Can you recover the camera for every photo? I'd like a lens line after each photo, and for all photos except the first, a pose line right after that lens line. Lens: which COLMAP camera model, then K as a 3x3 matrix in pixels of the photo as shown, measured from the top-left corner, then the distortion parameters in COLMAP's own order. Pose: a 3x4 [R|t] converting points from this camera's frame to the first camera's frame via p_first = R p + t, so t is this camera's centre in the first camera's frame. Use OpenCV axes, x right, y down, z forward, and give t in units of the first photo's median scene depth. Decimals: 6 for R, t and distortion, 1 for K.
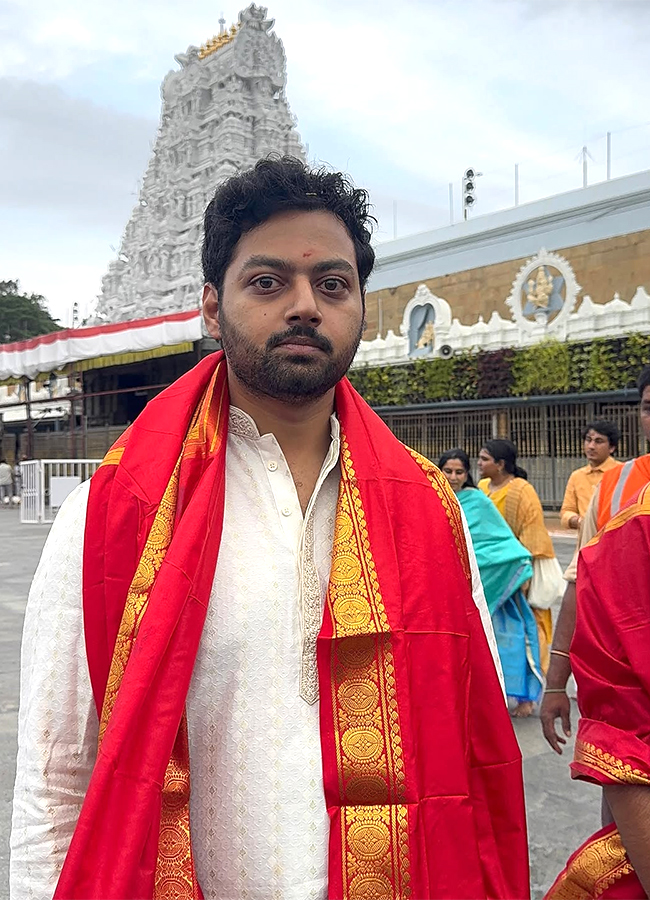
lens RADIAL K [[997.9, 0, 324.1], [0, 997.9, 460.1], [0, 0, 1]] dist [0.188171, -0.464389]
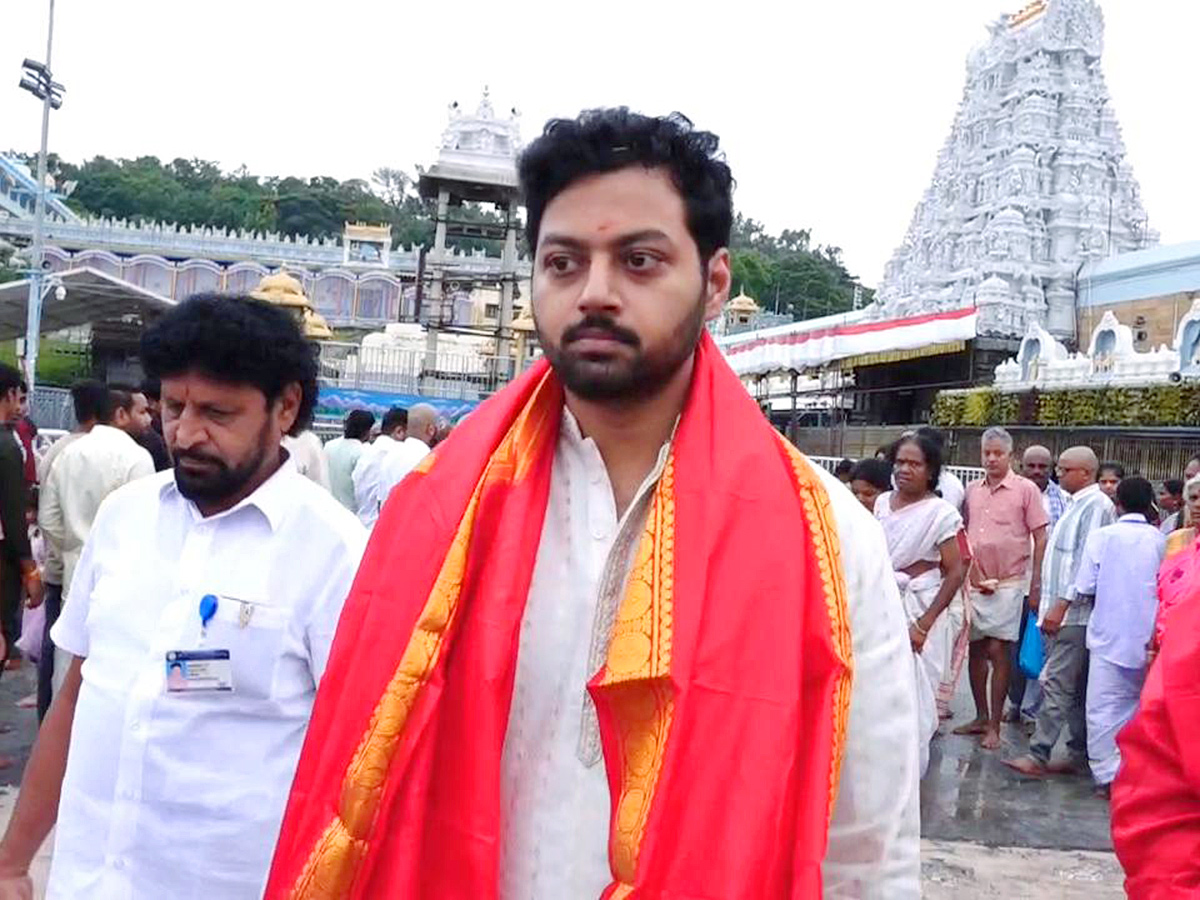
lens RADIAL K [[1368.0, 0, 600.0], [0, 1368.0, 450.0], [0, 0, 1]] dist [-0.028837, -0.006397]
pose [[0.903058, 0.072592, -0.423340, 0.107783], [-0.075434, 0.997100, 0.010062, -0.002598], [0.422842, 0.022848, 0.905915, -0.298356]]
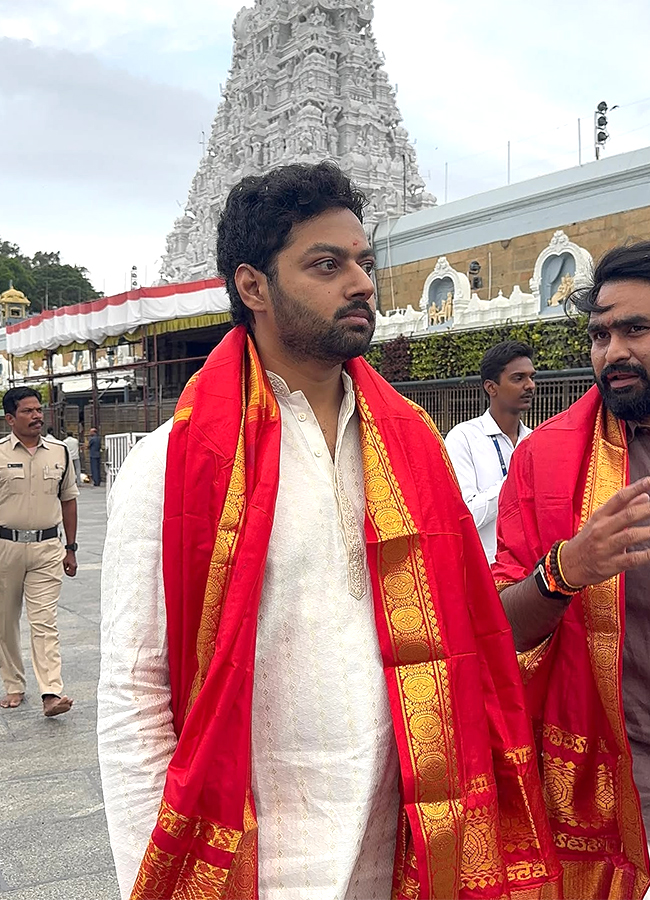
lens RADIAL K [[1001.1, 0, 326.4], [0, 1001.1, 469.9], [0, 0, 1]] dist [0.190093, -0.484685]
pose [[0.999415, 0.008824, -0.033056, -0.052697], [-0.007765, 0.999457, 0.032025, 0.001669], [0.033321, -0.031750, 0.998940, 0.095588]]
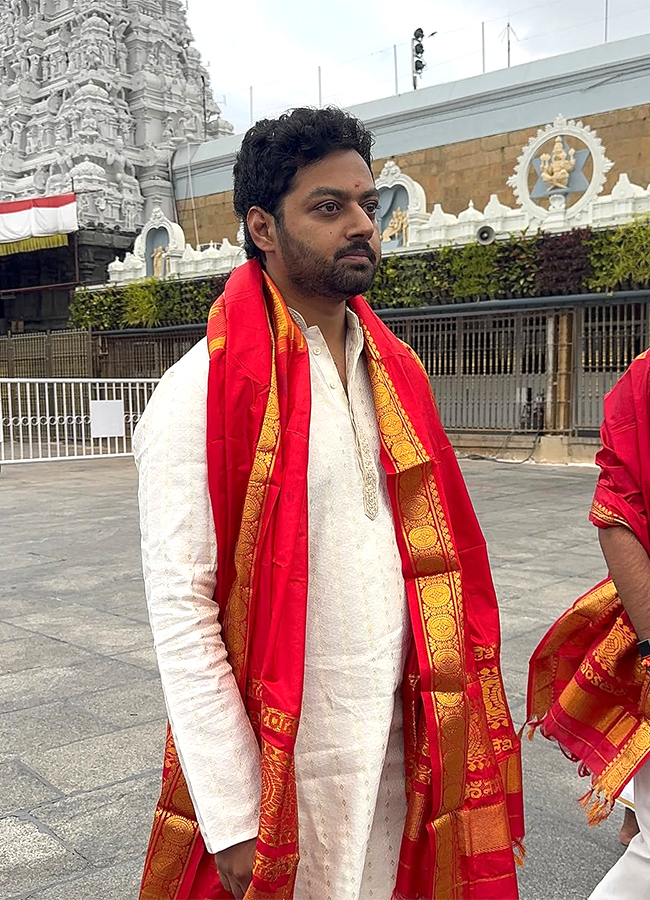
lens RADIAL K [[997.9, 0, 324.1], [0, 997.9, 460.1], [0, 0, 1]] dist [0.188171, -0.464389]
pose [[0.979953, -0.024614, 0.197702, -0.093105], [0.009228, 0.996882, 0.078368, 0.001487], [-0.199014, -0.074973, 0.977125, 0.146095]]
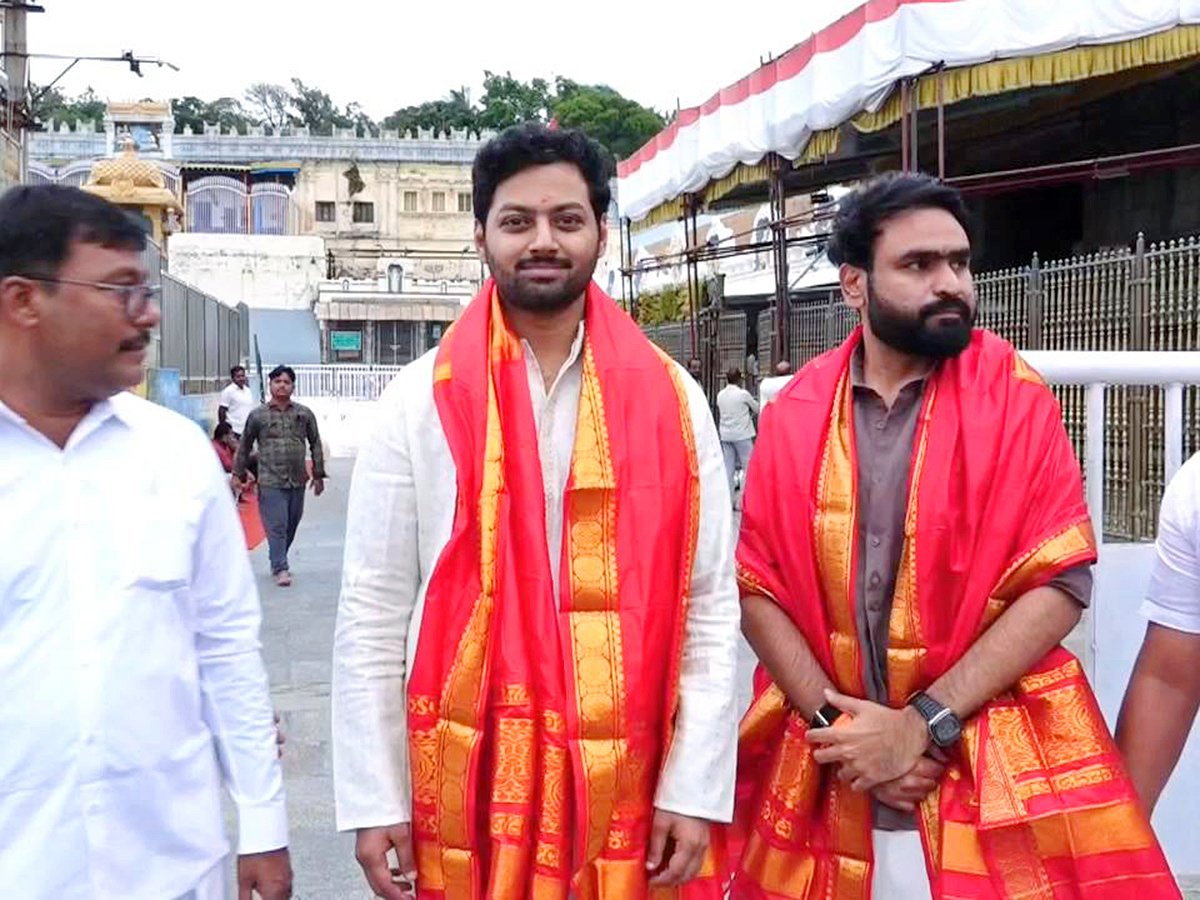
lens RADIAL K [[1340.2, 0, 600.0], [0, 1340.2, 450.0], [0, 0, 1]] dist [-0.010406, 0.023736]
pose [[0.917676, 0.028069, -0.396336, -0.150923], [-0.008703, 0.998682, 0.050576, 0.003128], [0.397233, -0.042963, 0.916711, 0.501257]]
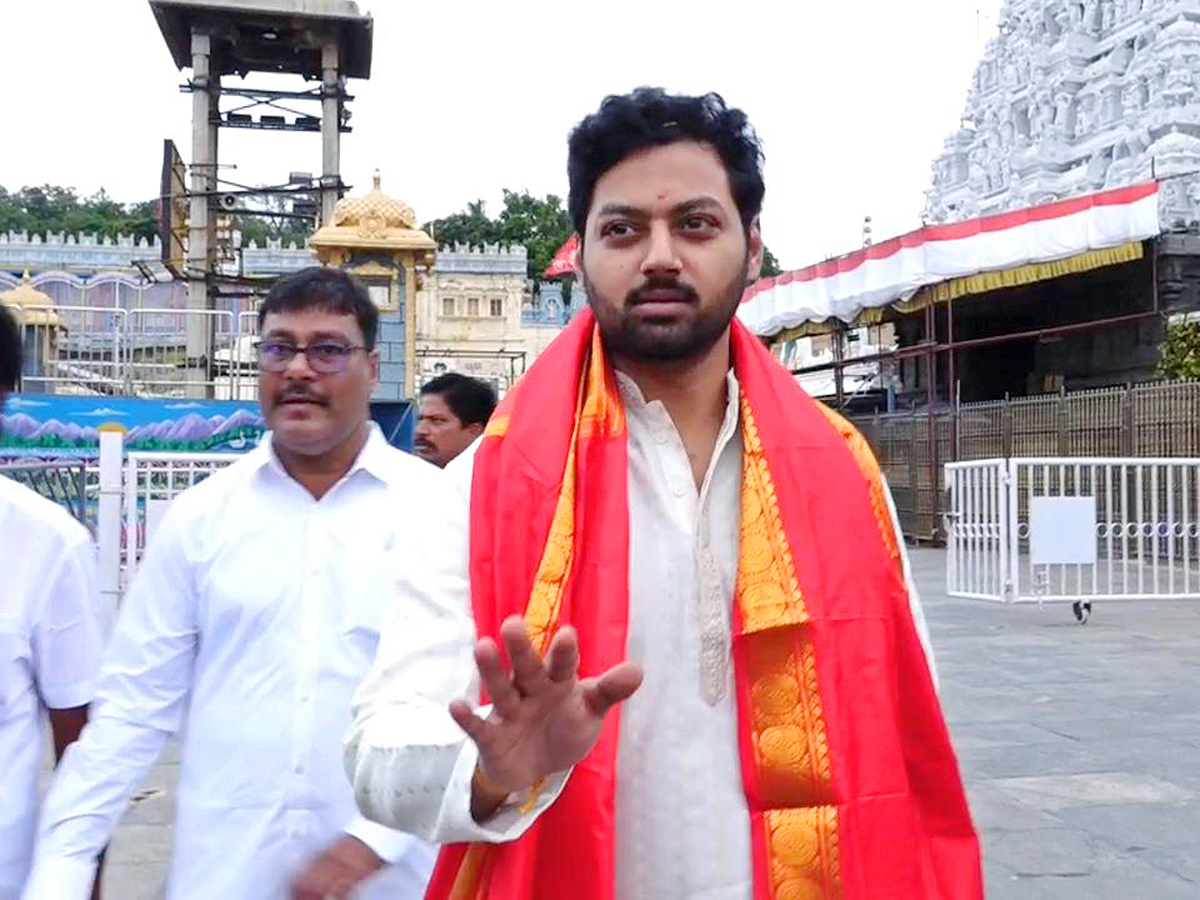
lens RADIAL K [[1340.2, 0, 600.0], [0, 1340.2, 450.0], [0, 0, 1]] dist [-0.010406, 0.023736]
pose [[0.928785, 0.000772, -0.370619, -0.133373], [-0.005252, 0.999925, -0.011080, 0.002454], [0.370582, 0.012238, 0.928719, 0.229638]]
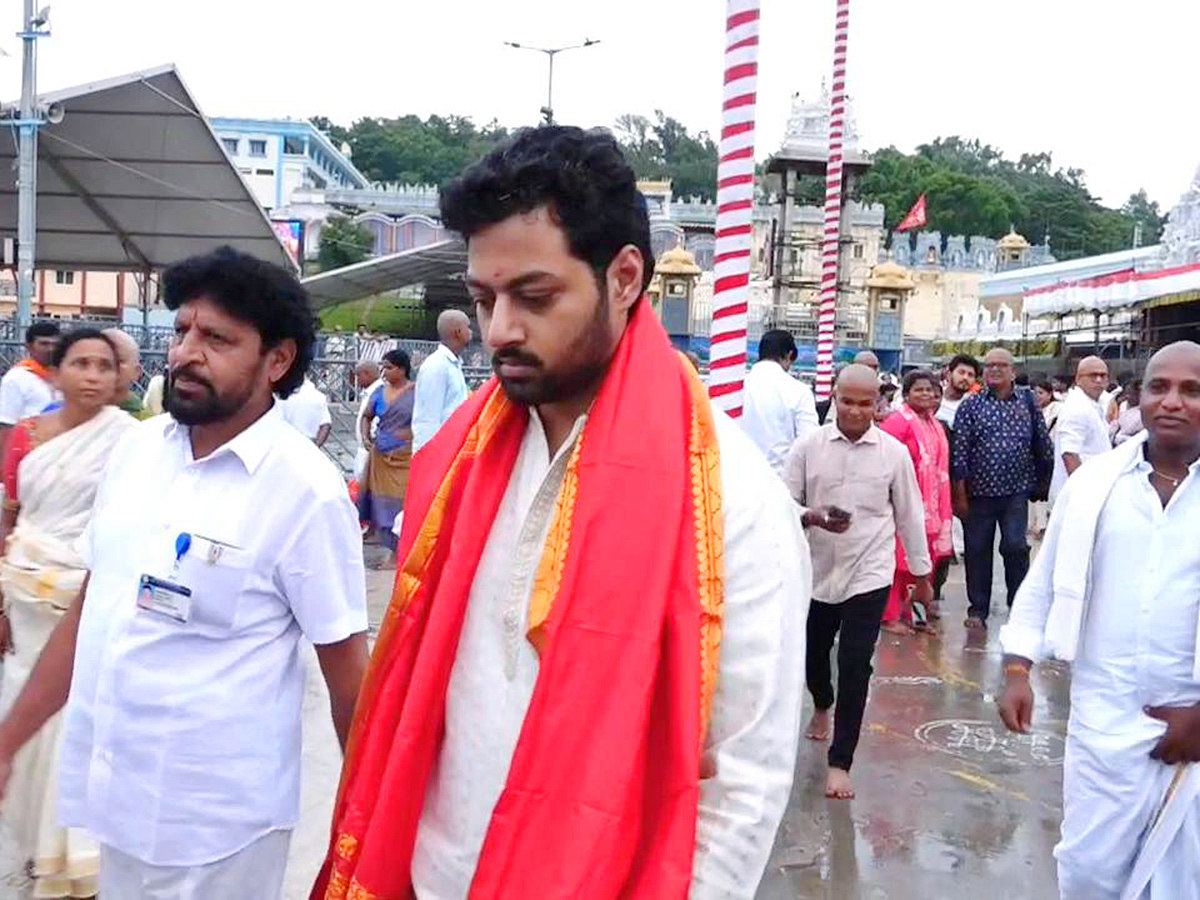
lens RADIAL K [[1371.6, 0, 584.3], [0, 1371.6, 451.2], [0, 0, 1]] dist [0.008225, -0.028178]
pose [[0.824291, 0.080558, -0.560406, 0.111263], [-0.049264, 0.996277, 0.070753, -0.003697], [0.564019, -0.030714, 0.825190, -0.616007]]
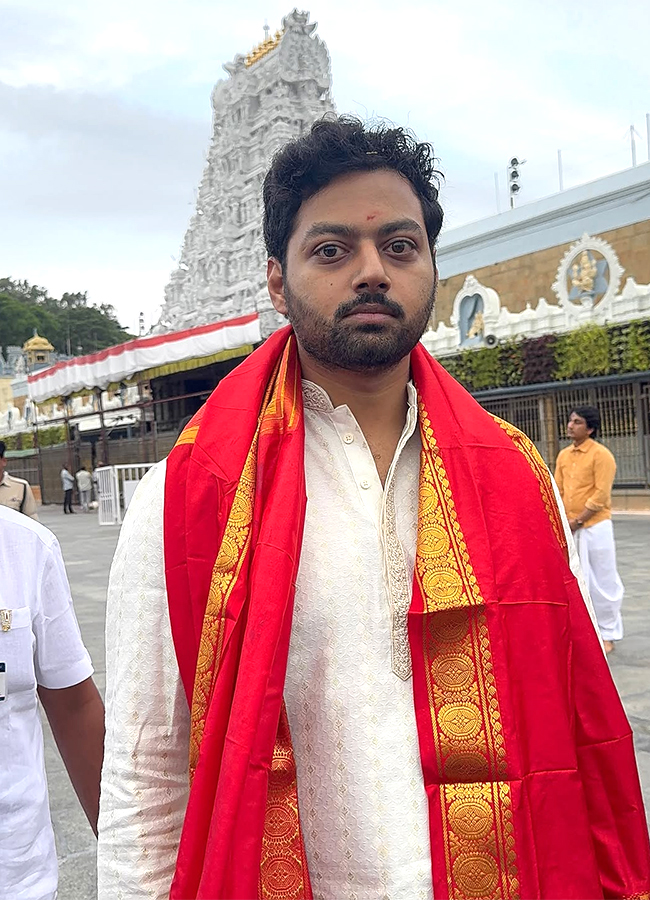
lens RADIAL K [[1001.1, 0, 326.4], [0, 1001.1, 469.9], [0, 0, 1]] dist [0.190093, -0.484685]
pose [[0.996178, -0.051172, -0.070790, 0.011309], [0.052309, 0.998528, 0.014303, 0.000405], [0.069954, -0.017952, 0.997389, -0.030471]]
